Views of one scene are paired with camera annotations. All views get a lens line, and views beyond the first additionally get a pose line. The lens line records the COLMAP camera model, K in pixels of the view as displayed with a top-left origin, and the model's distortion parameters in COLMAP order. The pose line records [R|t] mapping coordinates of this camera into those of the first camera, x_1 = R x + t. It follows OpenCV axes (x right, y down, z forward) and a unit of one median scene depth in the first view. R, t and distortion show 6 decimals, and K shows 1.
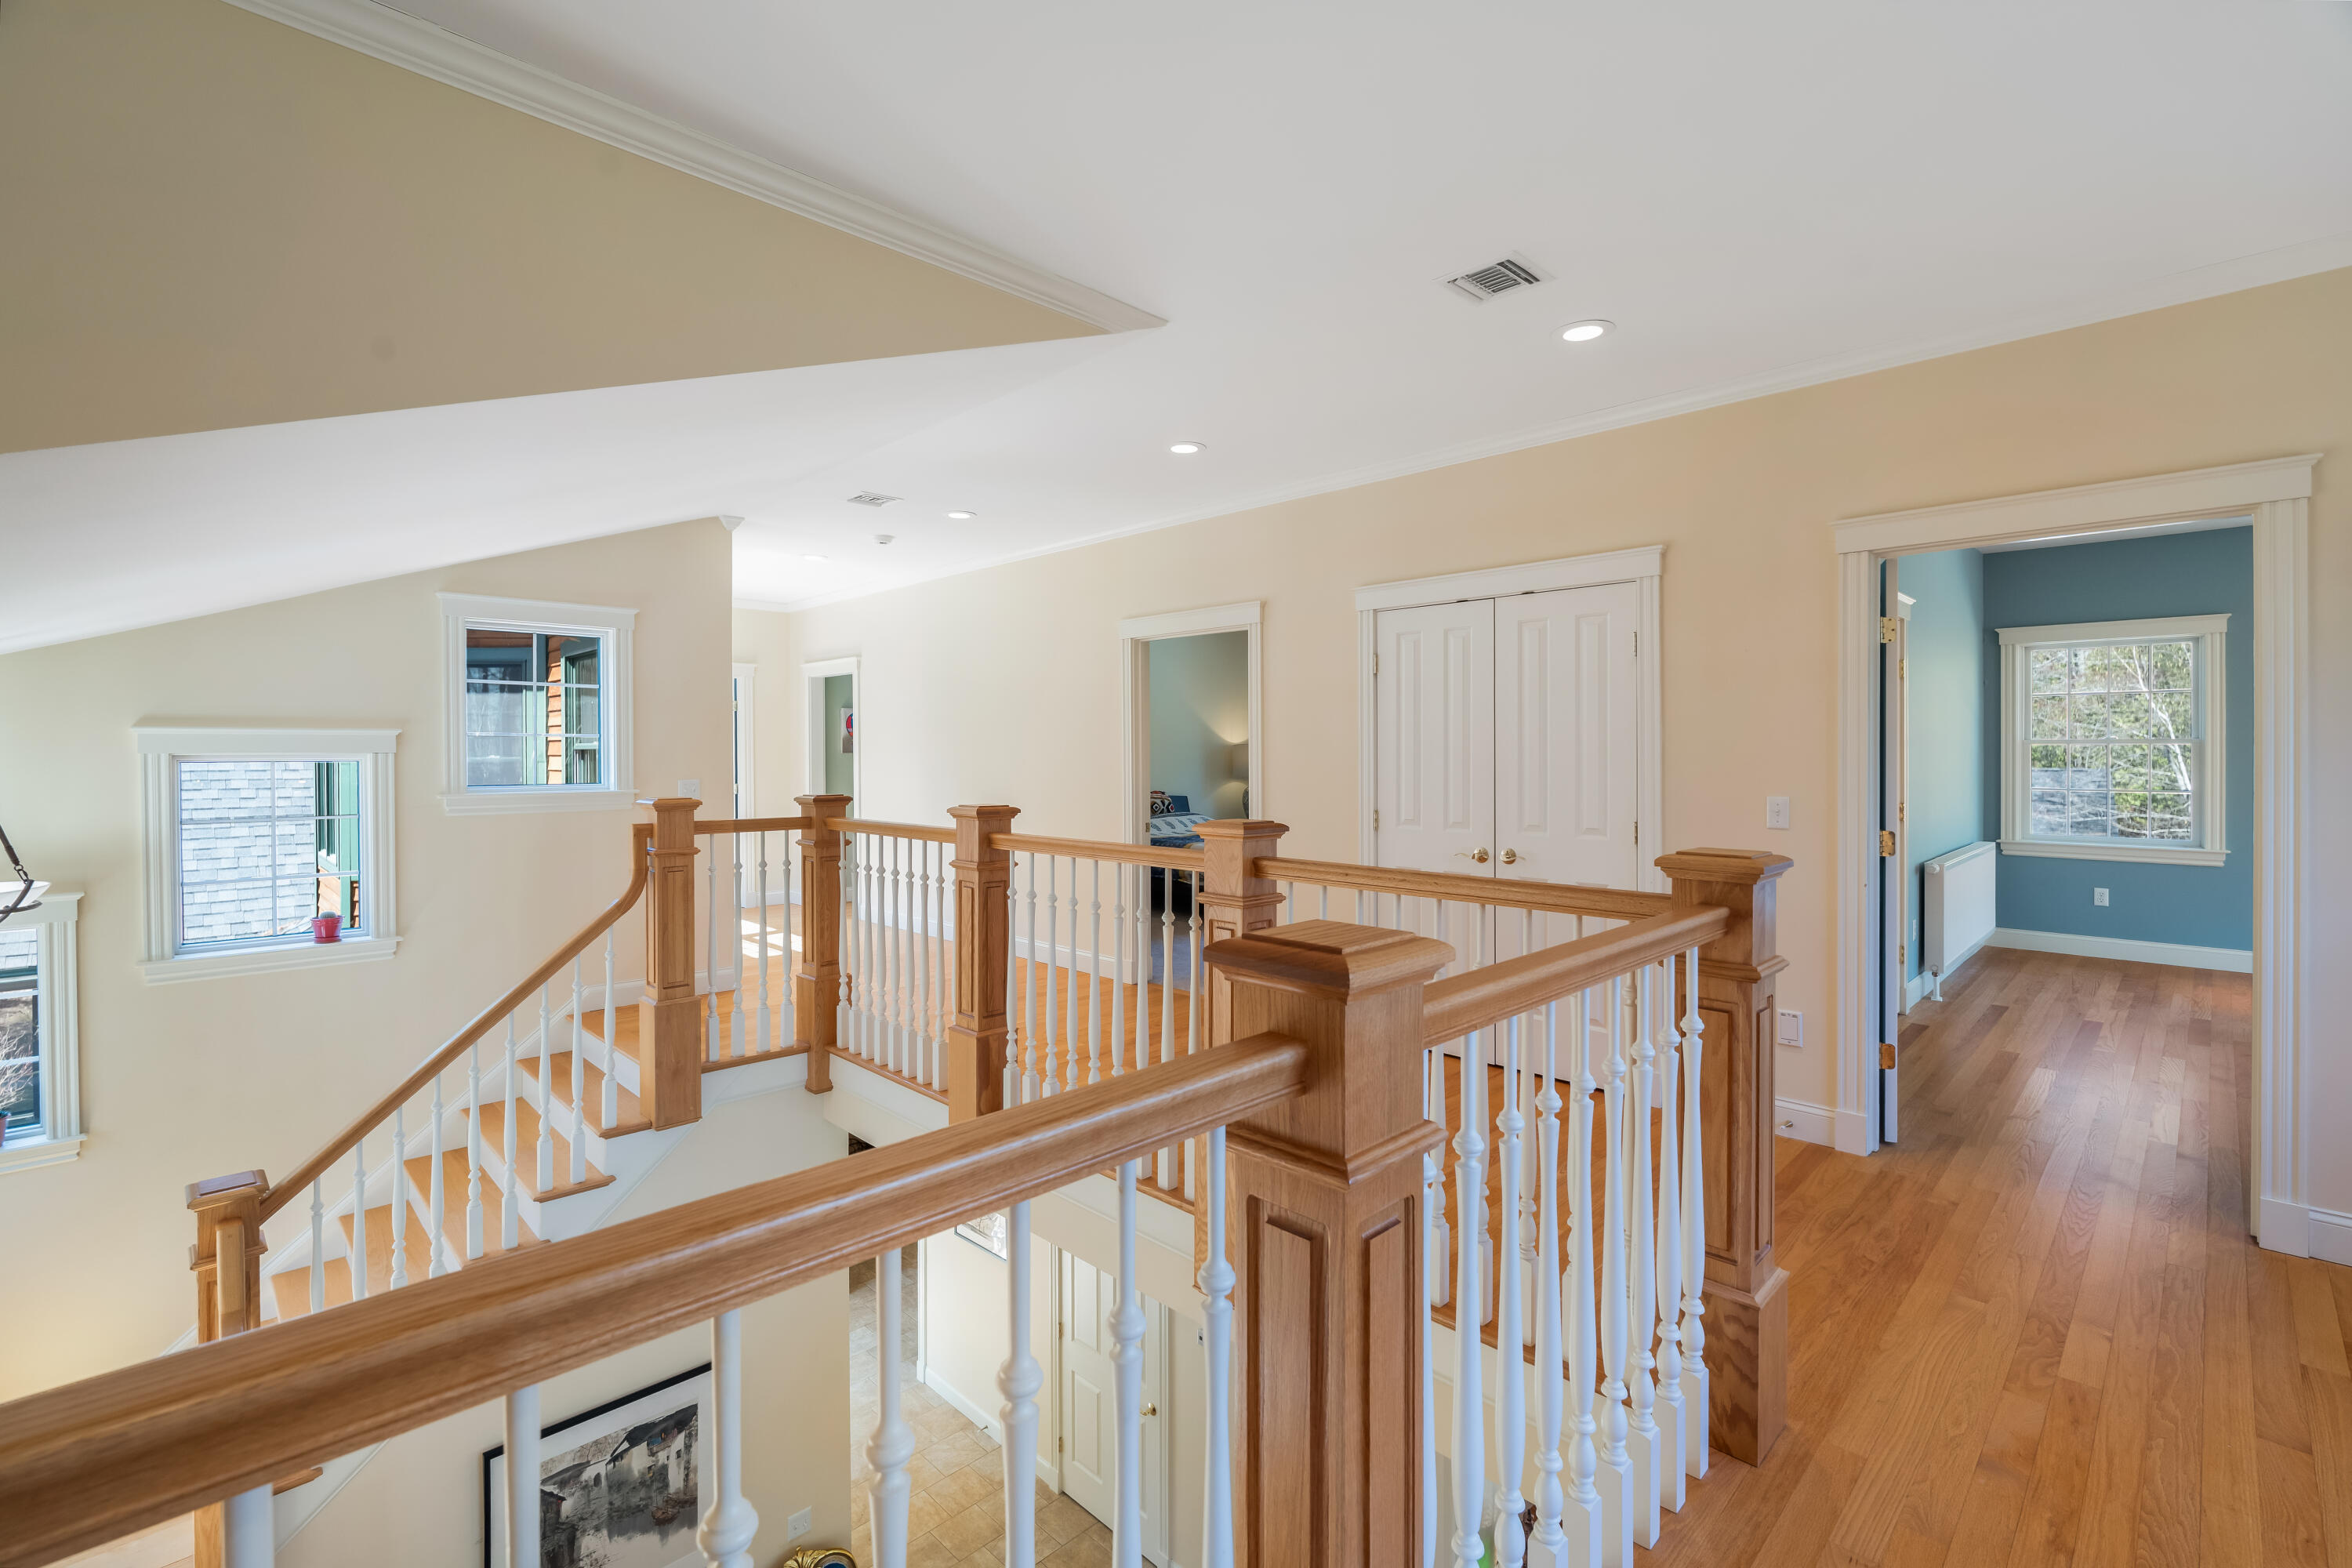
lens RADIAL K [[1037.2, 0, 1177.6], [0, 1037.2, 768.5], [0, 0, 1]] dist [-0.000274, 0.000106]
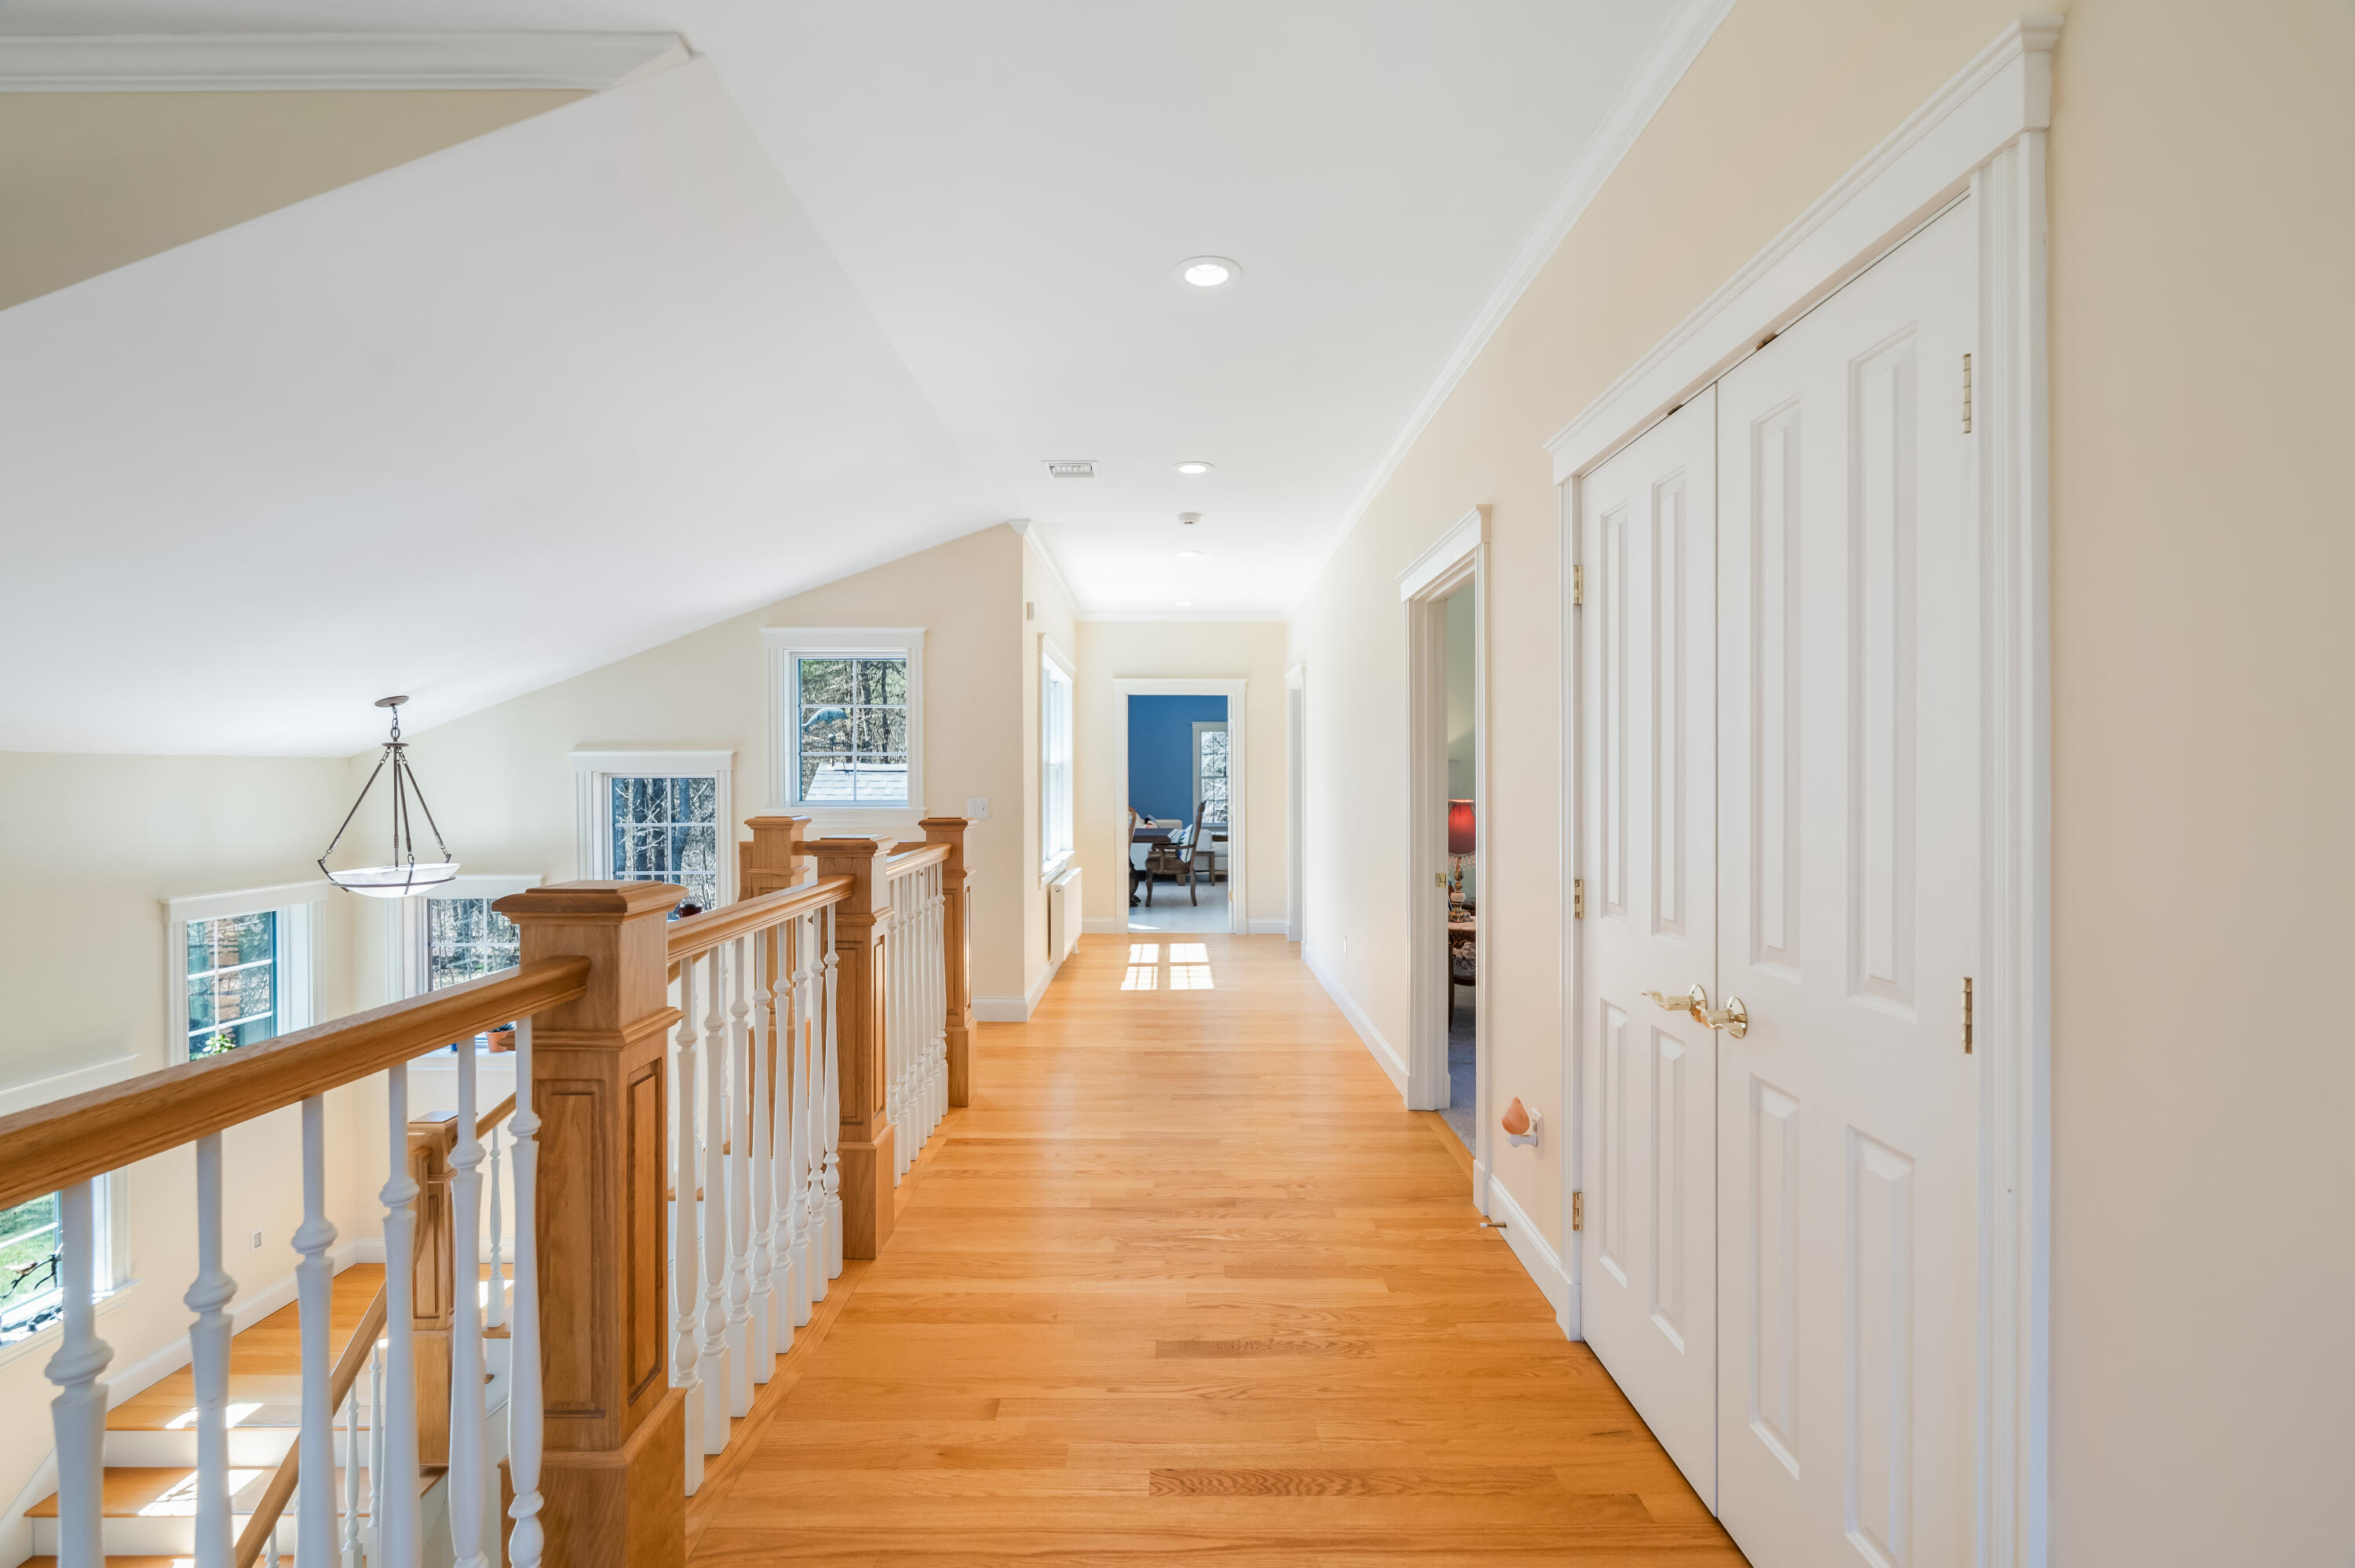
lens RADIAL K [[1038.4, 0, 1177.4], [0, 1038.4, 783.9], [0, 0, 1]] dist [-0.000274, 0.000106]
pose [[0.713745, 0.005766, -0.700382, 0.400916], [-0.012514, 0.999911, -0.004520, -0.000713], [0.700293, 0.011991, 0.713754, 0.511495]]
